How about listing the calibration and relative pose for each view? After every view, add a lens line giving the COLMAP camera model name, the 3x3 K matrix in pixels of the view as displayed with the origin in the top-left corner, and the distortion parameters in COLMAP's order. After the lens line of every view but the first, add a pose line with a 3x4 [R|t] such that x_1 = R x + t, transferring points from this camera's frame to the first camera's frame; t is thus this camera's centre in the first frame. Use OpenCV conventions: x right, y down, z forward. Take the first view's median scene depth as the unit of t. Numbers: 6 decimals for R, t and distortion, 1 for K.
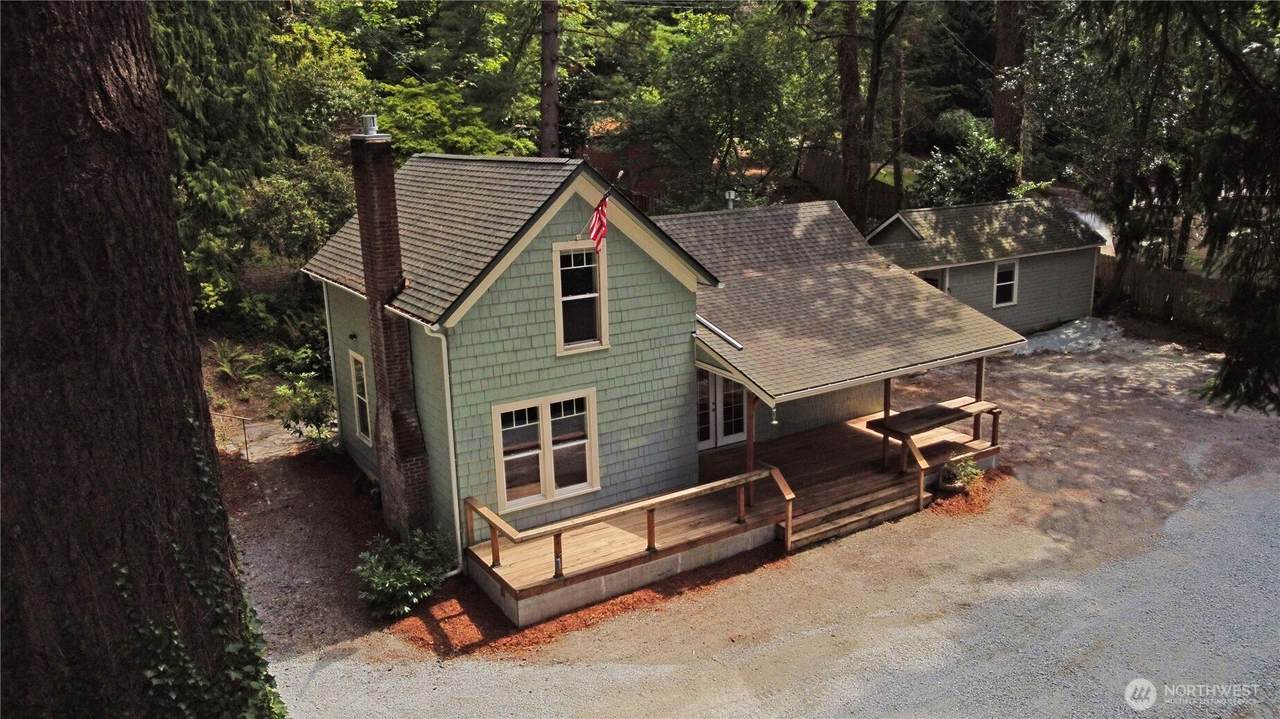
lens RADIAL K [[952.1, 0, 640.0], [0, 952.1, 359.5], [0, 0, 1]] dist [0.000611, 0.000362]
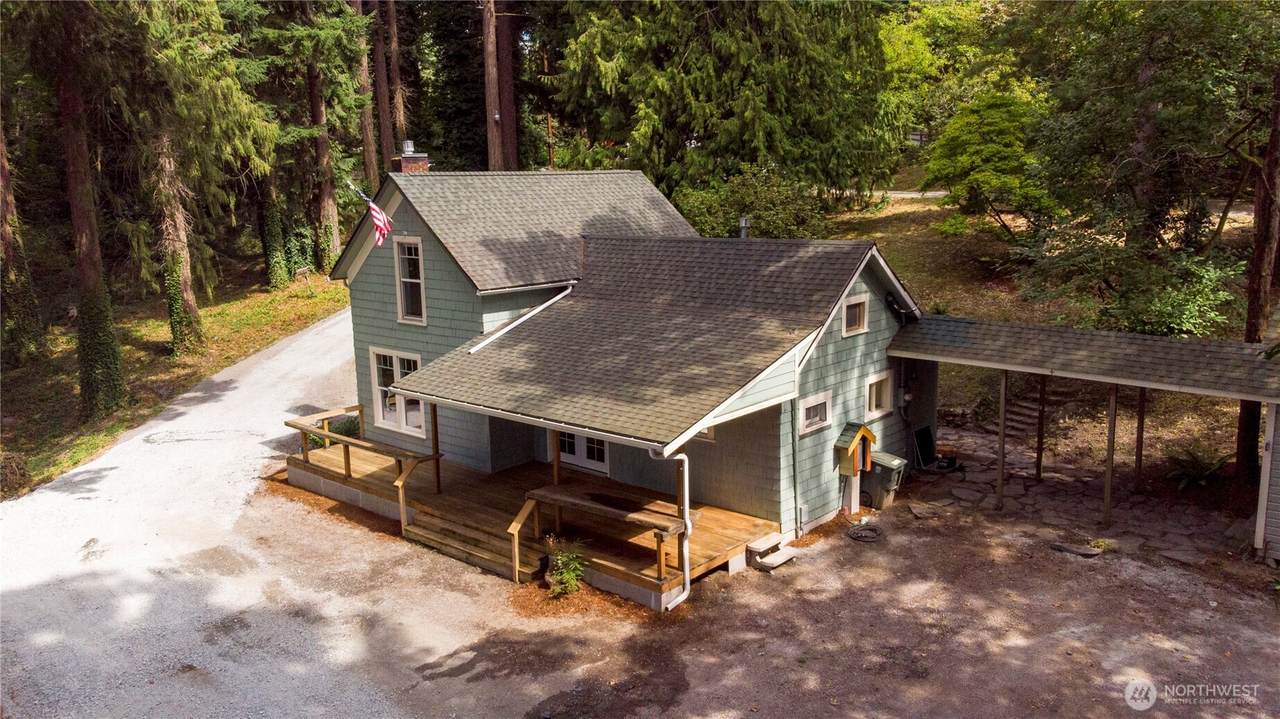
lens RADIAL K [[952.1, 0, 640.0], [0, 952.1, 359.5], [0, 0, 1]] dist [0.000611, 0.000362]
pose [[0.304873, 0.210201, -0.928907, 1.224164], [-0.211024, 0.966006, 0.149336, -0.216553], [0.928720, 0.150493, 0.338867, 0.863226]]
